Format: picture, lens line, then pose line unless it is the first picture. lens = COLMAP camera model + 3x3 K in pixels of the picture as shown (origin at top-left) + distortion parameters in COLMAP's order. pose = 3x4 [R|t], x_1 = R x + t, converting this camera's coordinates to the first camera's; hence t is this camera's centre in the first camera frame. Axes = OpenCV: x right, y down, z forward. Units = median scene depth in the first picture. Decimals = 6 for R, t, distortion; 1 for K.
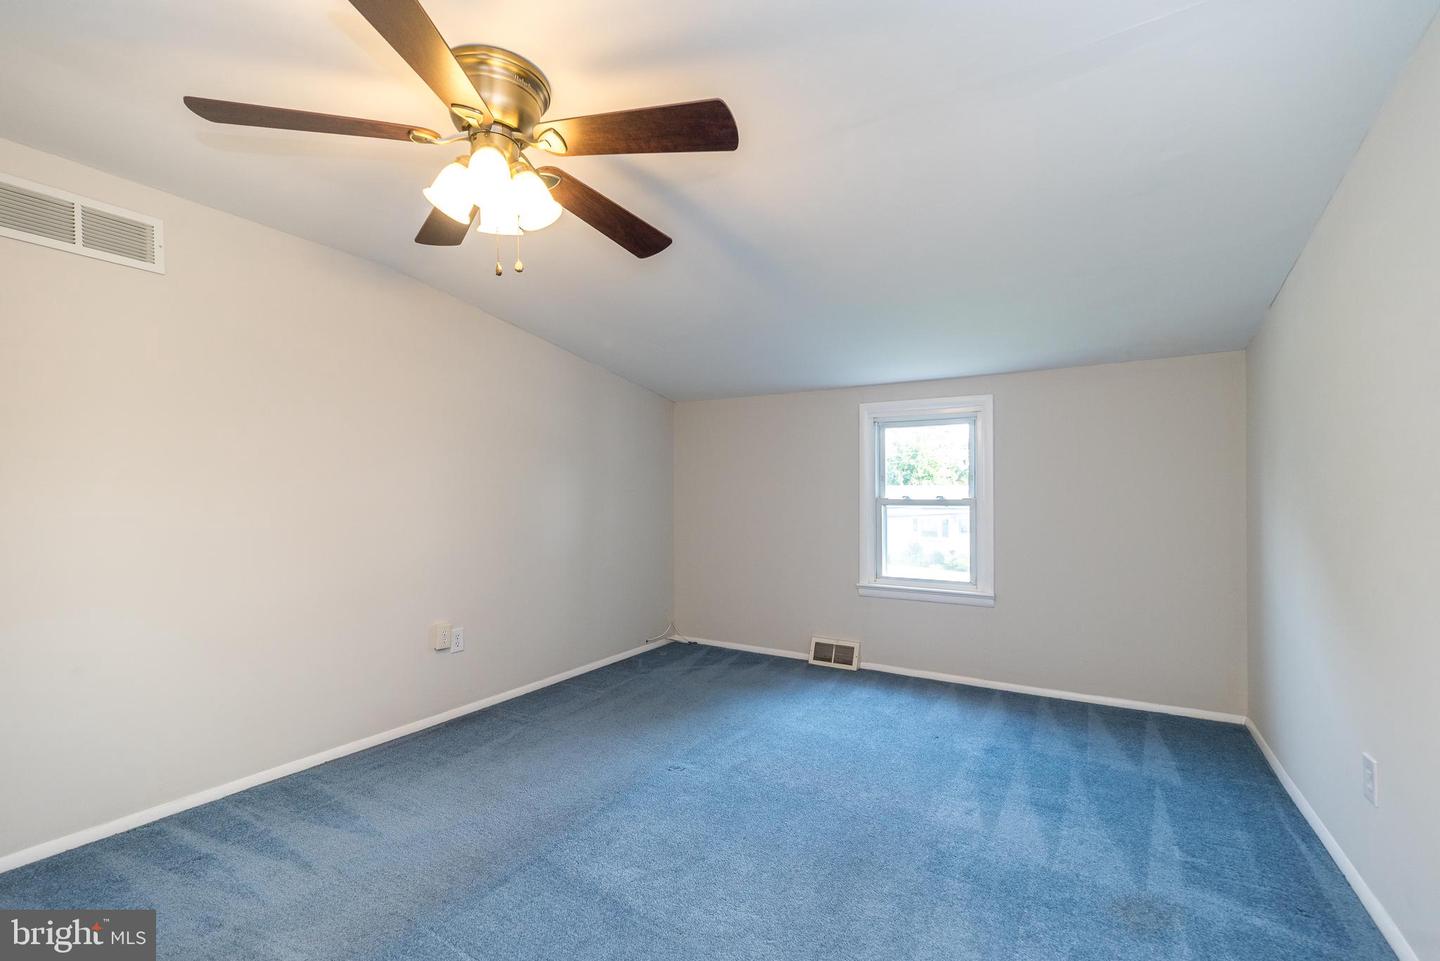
lens RADIAL K [[631.7, 0, 710.7], [0, 631.7, 491.9], [0, 0, 1]] dist [-0.000498, 0.000355]
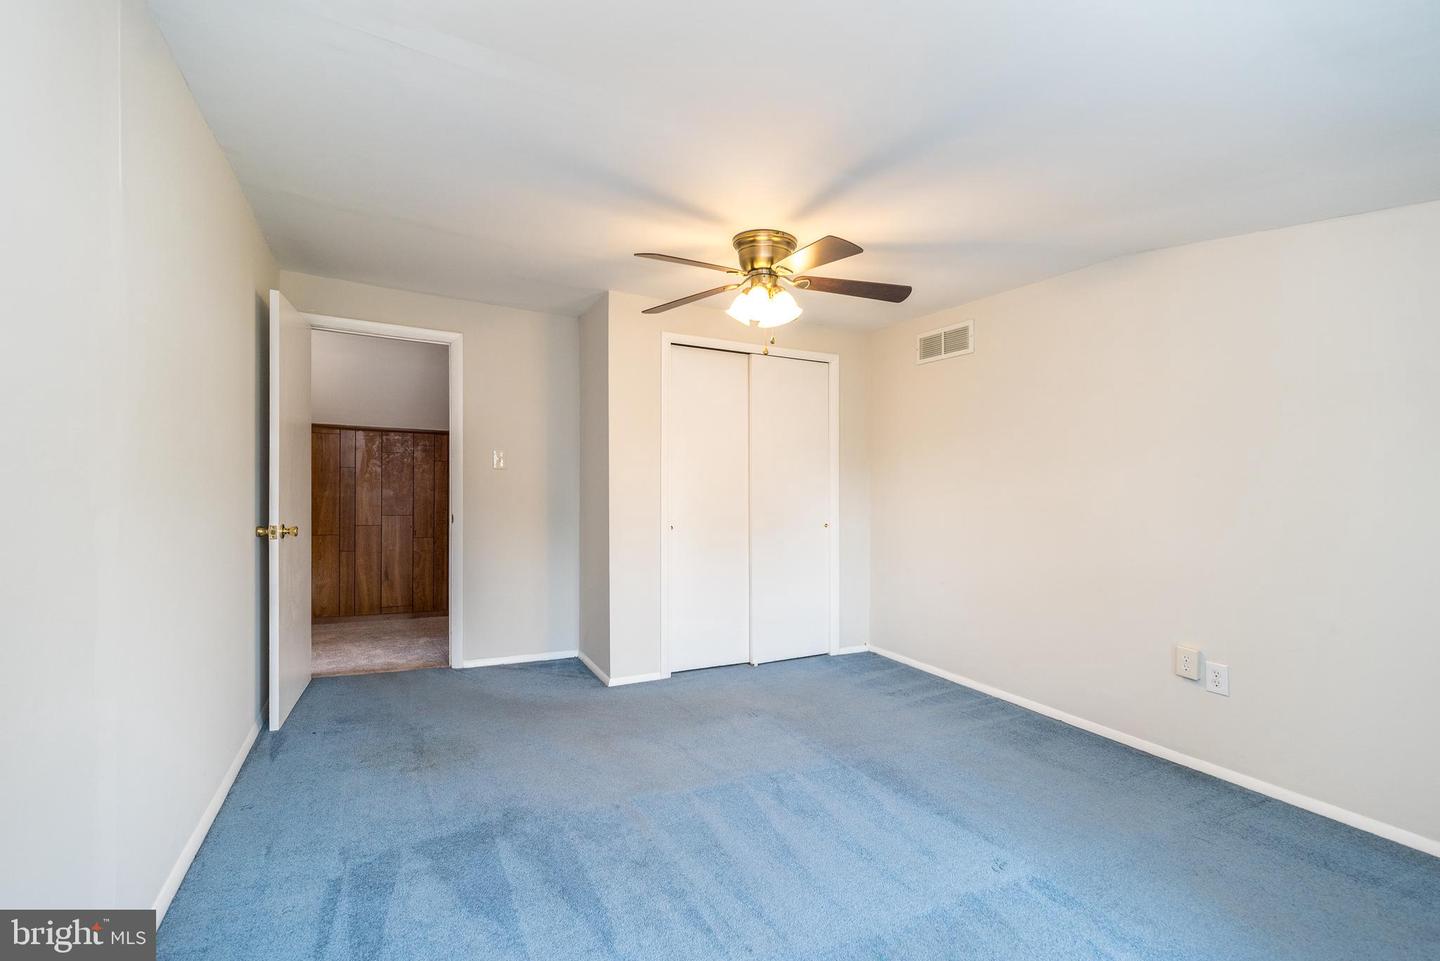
lens RADIAL K [[631.7, 0, 714.8], [0, 631.7, 479.4], [0, 0, 1]] dist [-0.000498, 0.000355]
pose [[-0.515433, -0.000446, -0.856930, 0.429664], [0.002686, 0.999994, -0.002136, -0.009136], [0.856926, -0.003403, -0.515429, 0.632801]]
